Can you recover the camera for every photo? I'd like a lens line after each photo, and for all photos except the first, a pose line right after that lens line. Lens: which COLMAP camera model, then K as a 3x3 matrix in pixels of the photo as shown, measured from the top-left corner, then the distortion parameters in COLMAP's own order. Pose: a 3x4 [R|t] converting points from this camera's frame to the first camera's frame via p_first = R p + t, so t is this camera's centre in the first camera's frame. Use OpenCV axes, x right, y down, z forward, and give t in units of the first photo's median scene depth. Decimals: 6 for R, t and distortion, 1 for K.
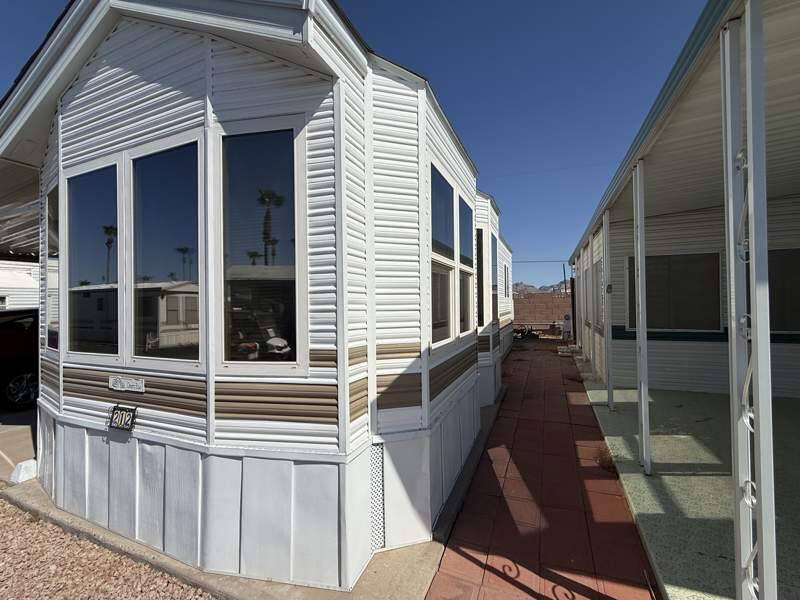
lens RADIAL K [[351.4, 0, 399.7], [0, 351.4, 297.9], [0, 0, 1]] dist [0.004156, 0.000402]
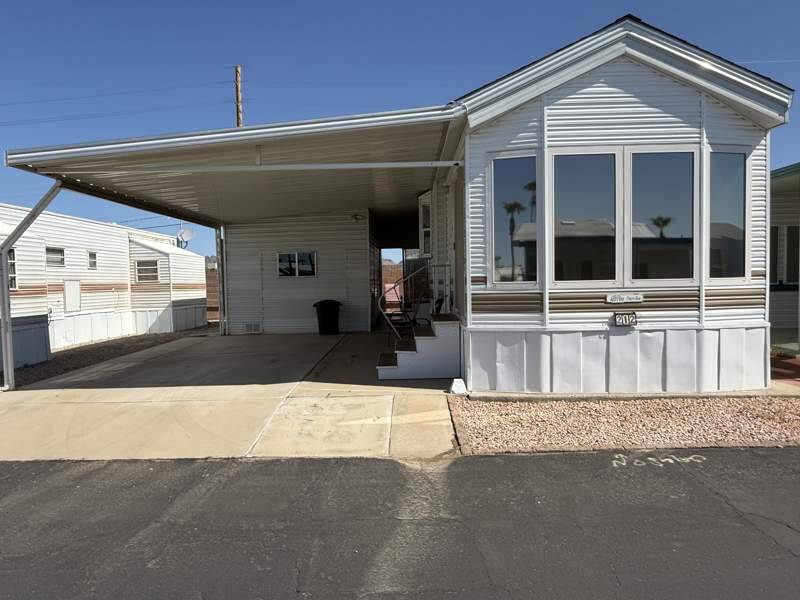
lens RADIAL K [[528.7, 0, 398.4], [0, 528.7, 301.3], [0, 0, 1]] dist [0.001408, -0.000875]
pose [[0.926078, -0.013977, 0.377072, -2.968861], [-0.003810, 0.998916, 0.046385, 0.176147], [-0.377312, -0.044393, 0.925022, -0.906188]]
